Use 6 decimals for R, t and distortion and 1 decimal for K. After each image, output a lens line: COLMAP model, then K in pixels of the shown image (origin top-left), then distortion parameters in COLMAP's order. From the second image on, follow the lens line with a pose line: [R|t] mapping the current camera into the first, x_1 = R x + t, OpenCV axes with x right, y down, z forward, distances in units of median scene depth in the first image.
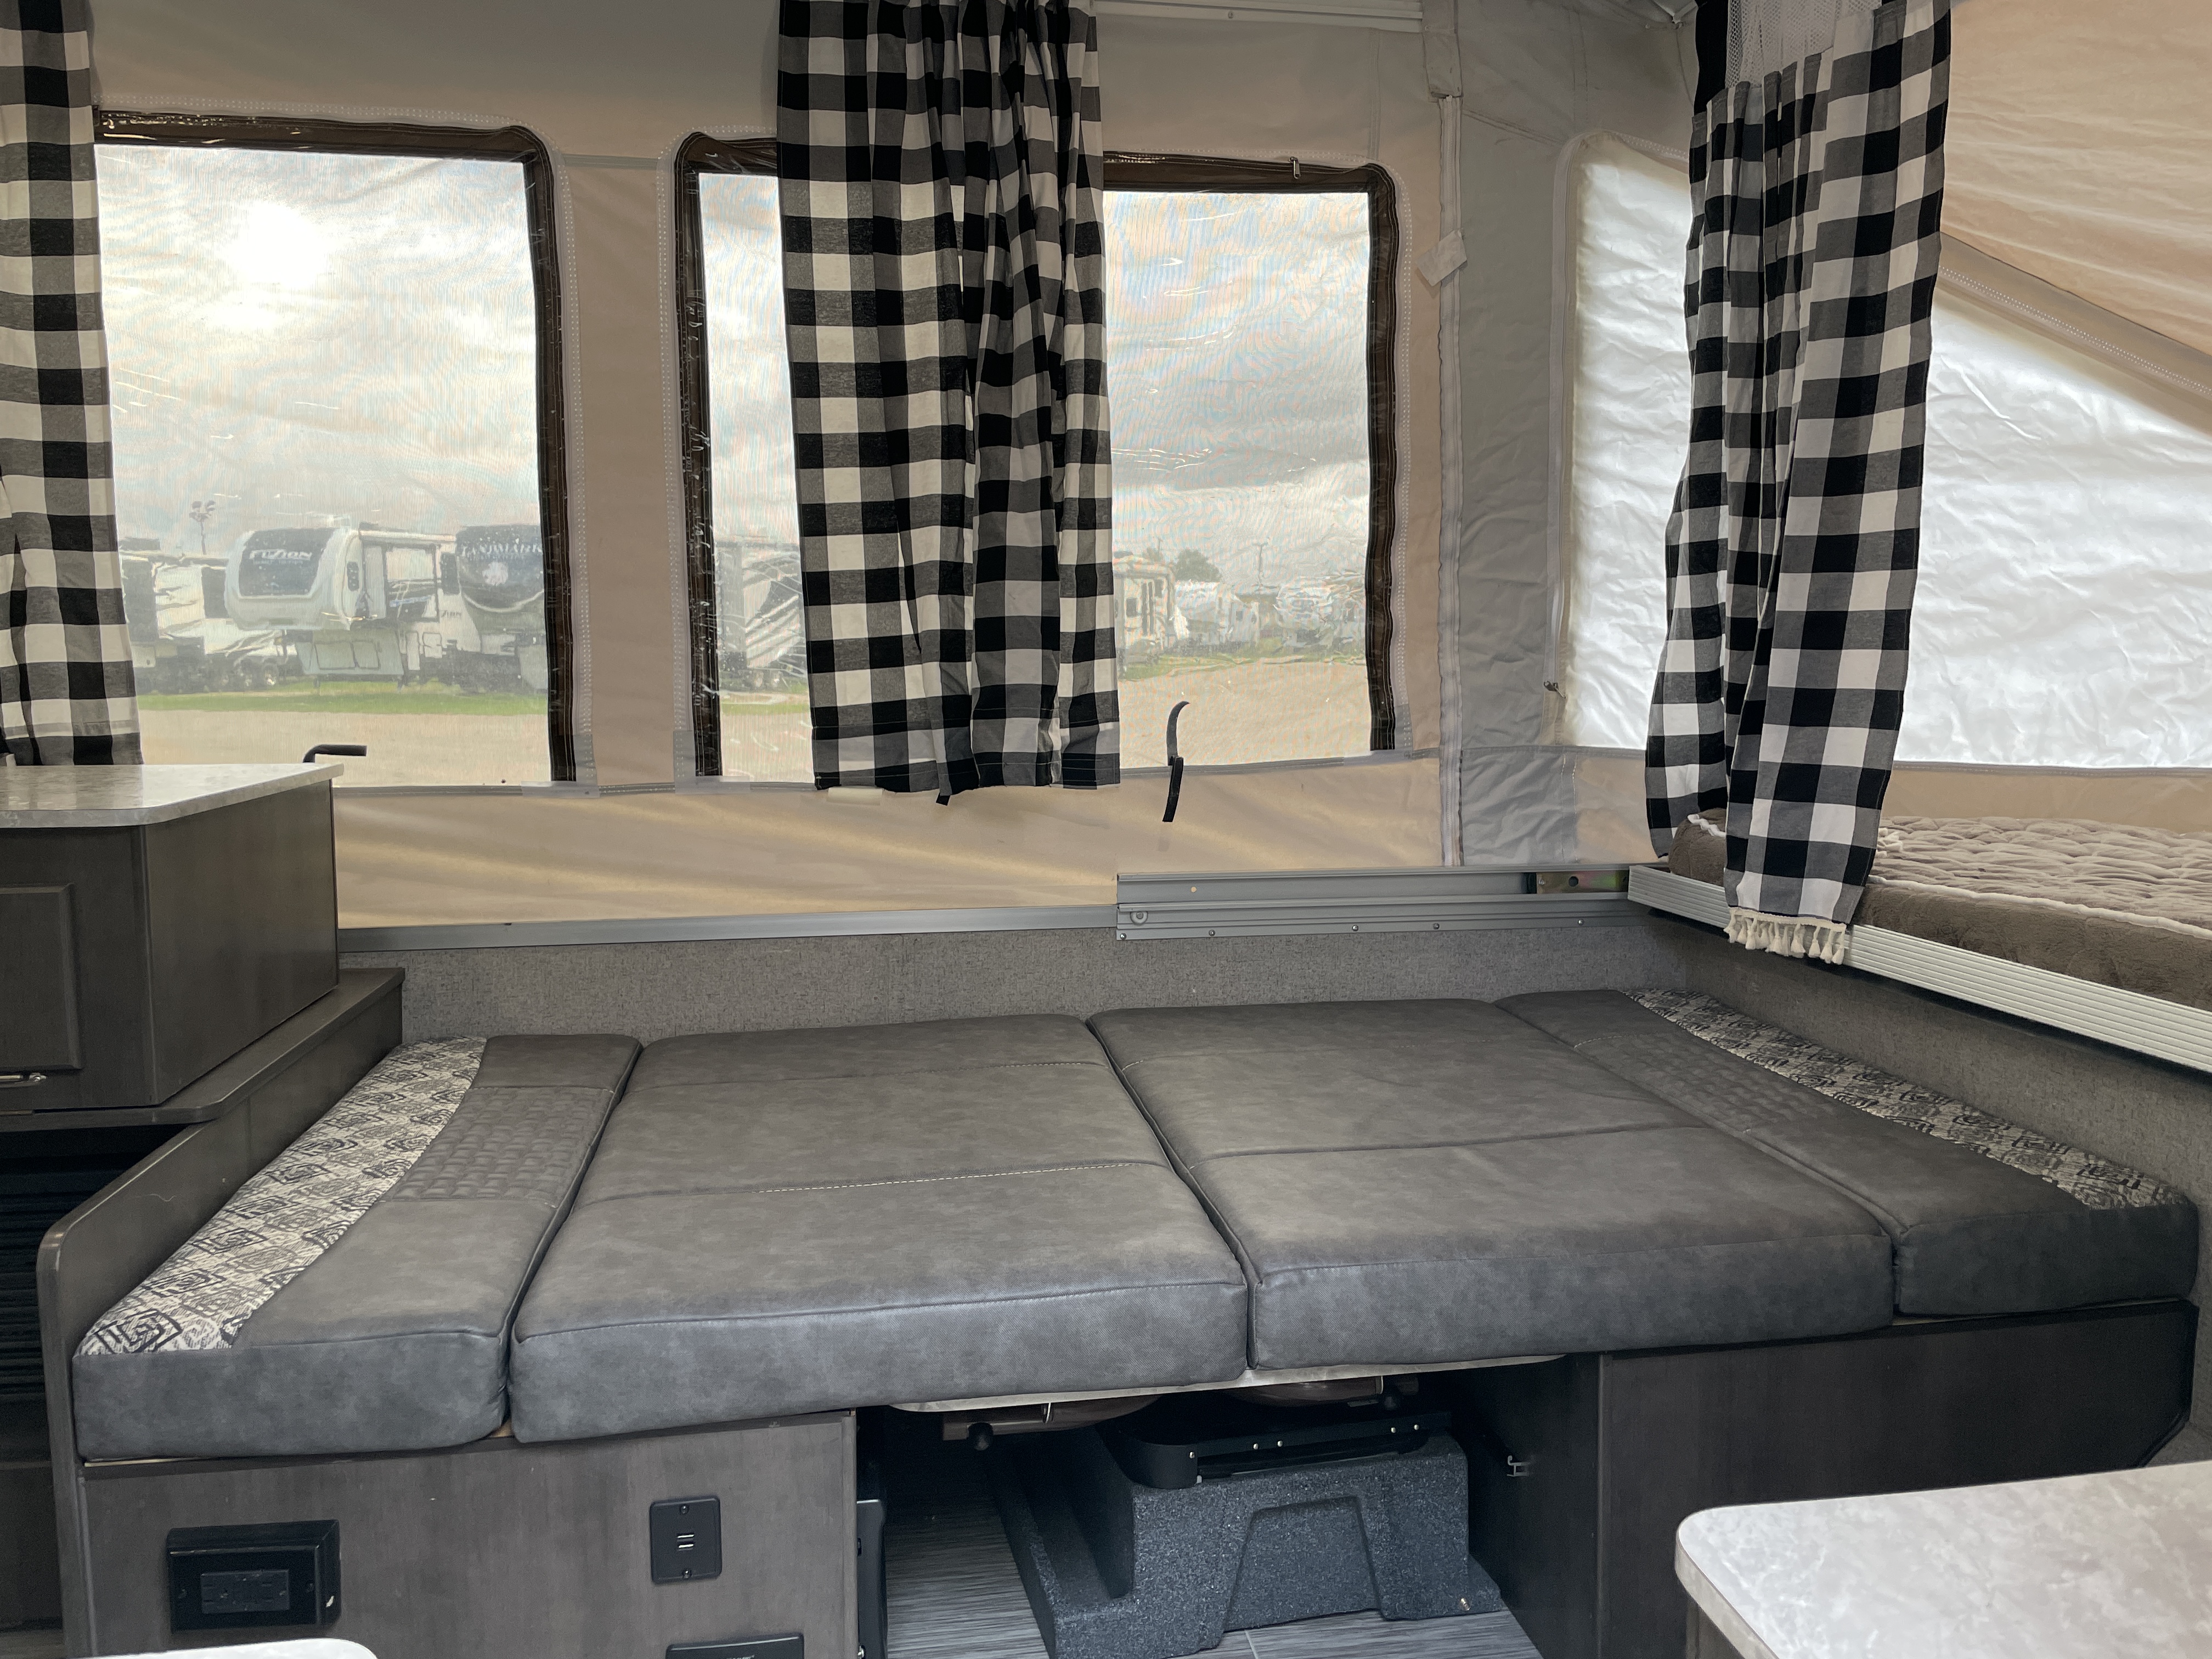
lens RADIAL K [[1678.8, 0, 1101.5], [0, 1678.8, 856.5], [0, 0, 1]] dist [0.088398, -0.167789]
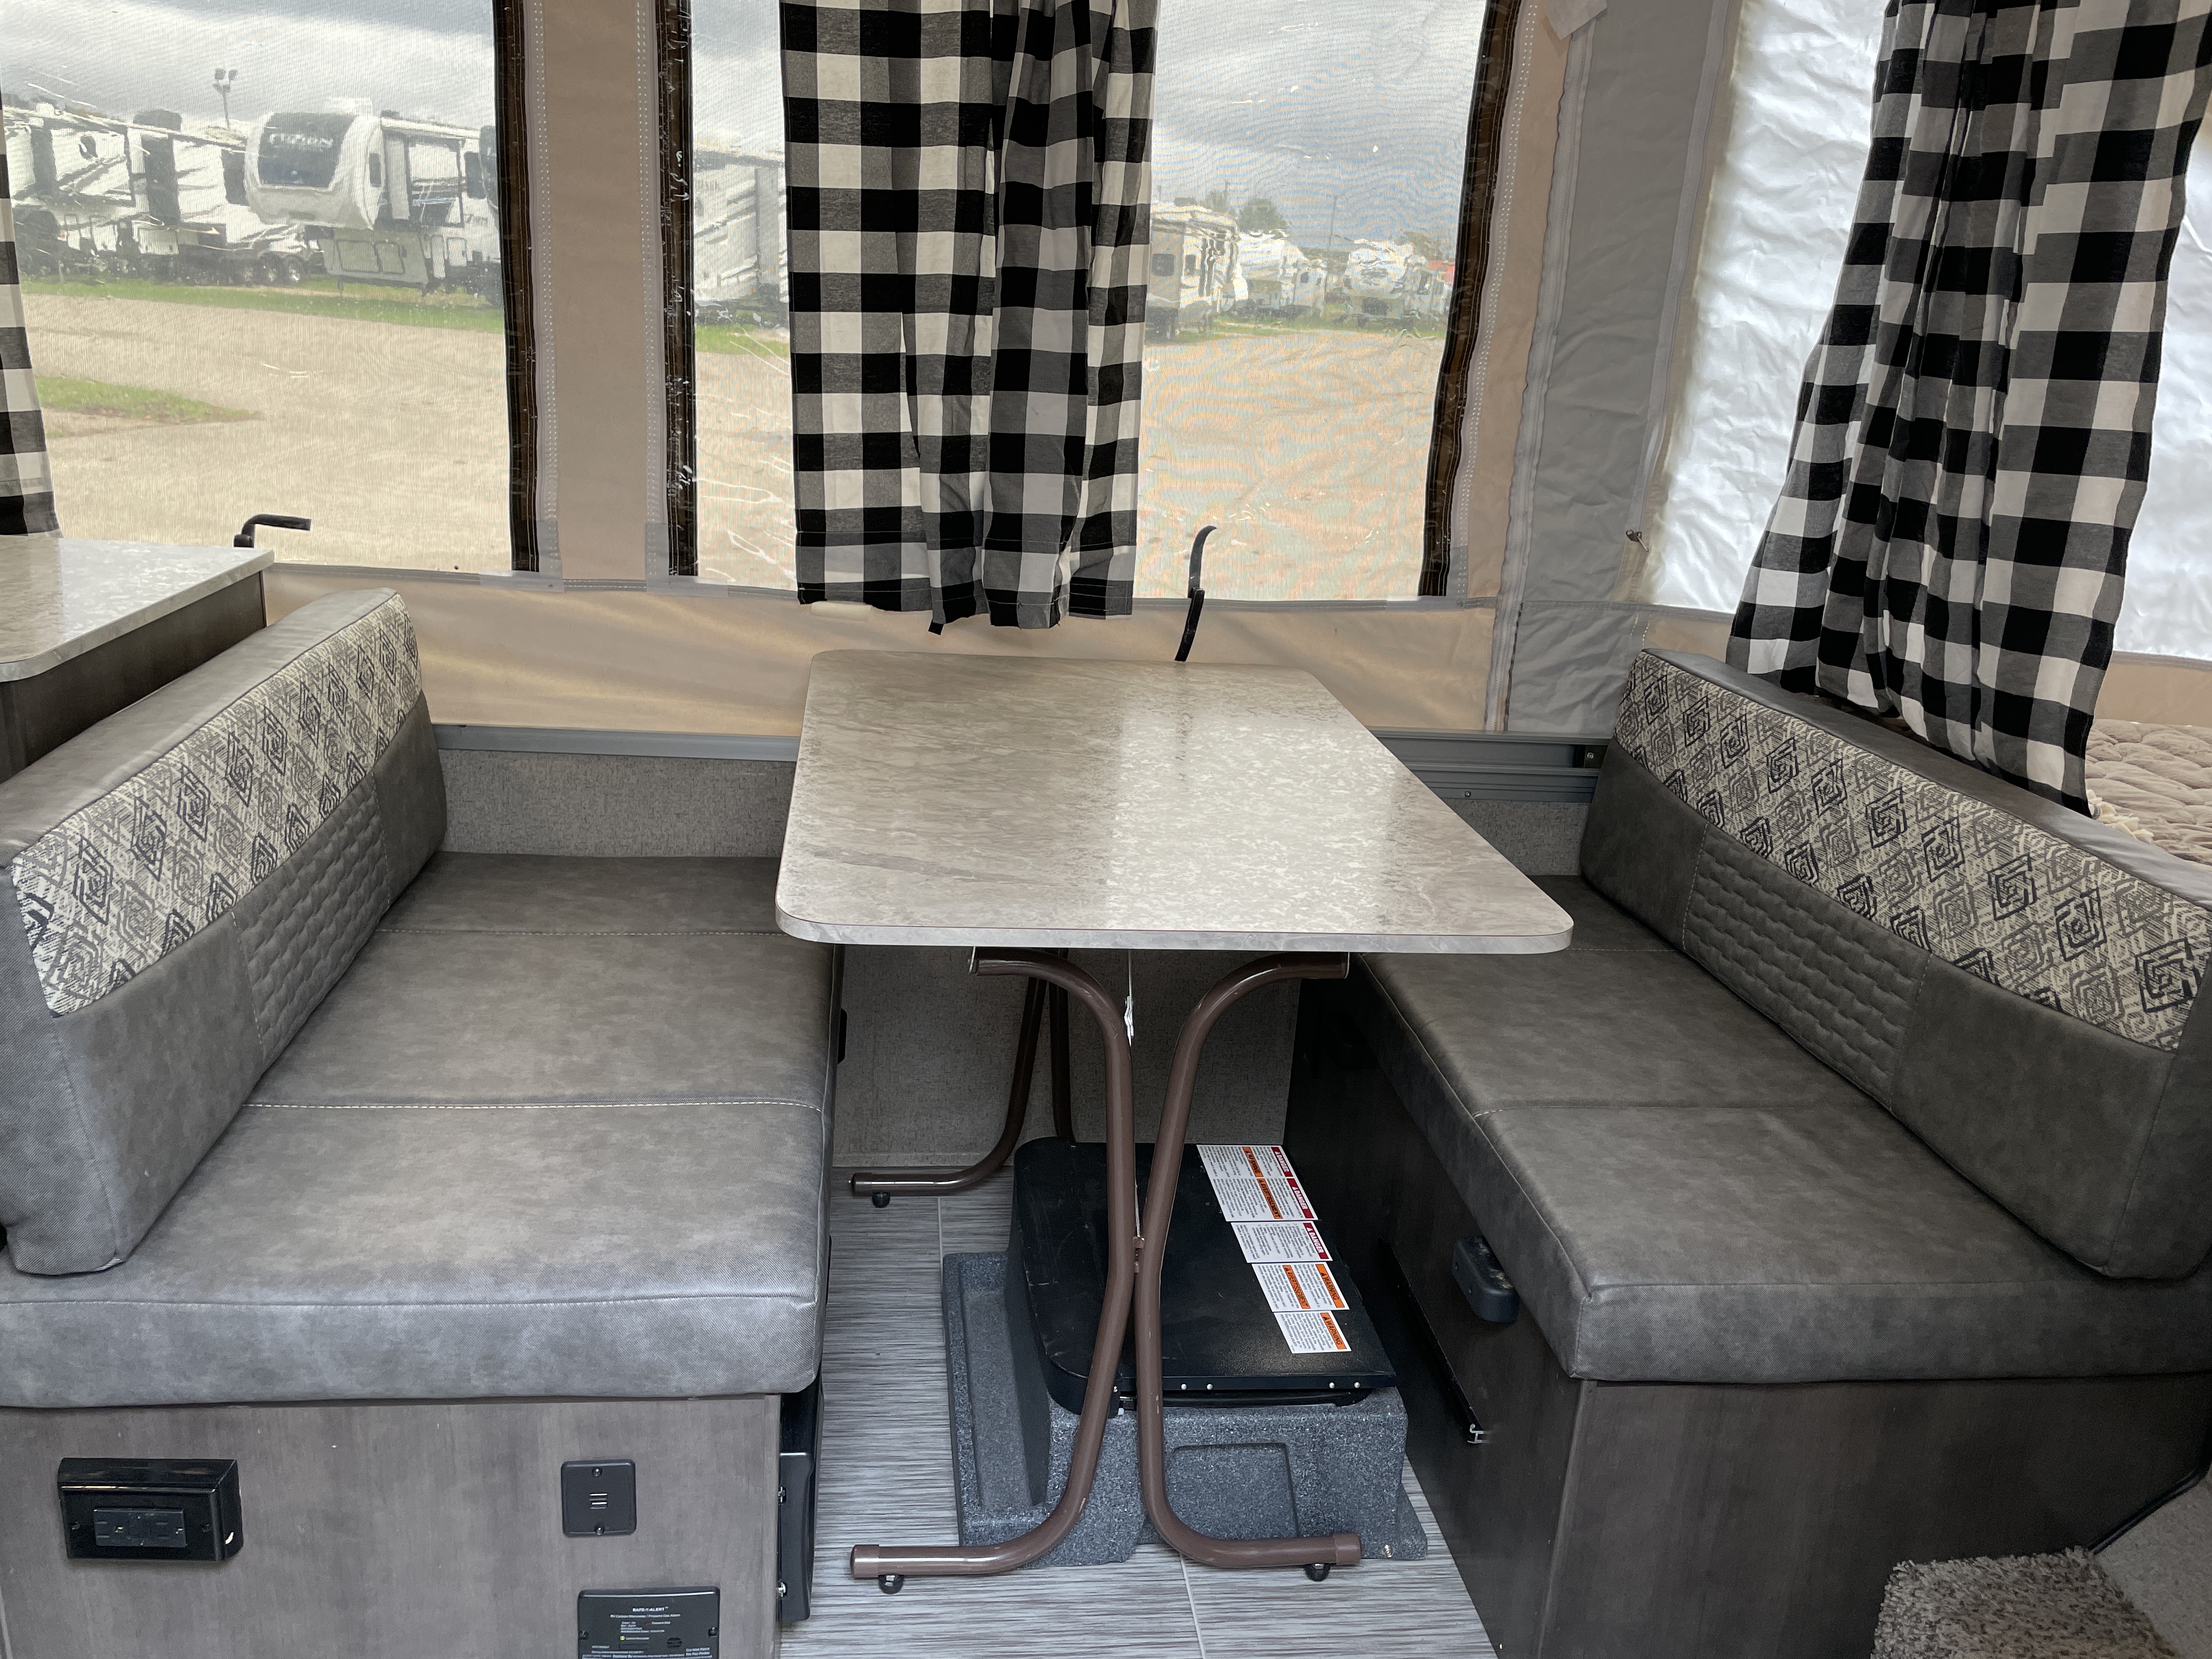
lens RADIAL K [[1668.7, 0, 1051.1], [0, 1668.7, 873.8], [0, 0, 1]] dist [0.067942, -0.098808]
pose [[0.996173, 0.079937, -0.035337, 0.009540], [-0.070393, 0.973472, 0.217709, -0.102431], [0.051802, -0.214388, 0.975374, 0.096628]]
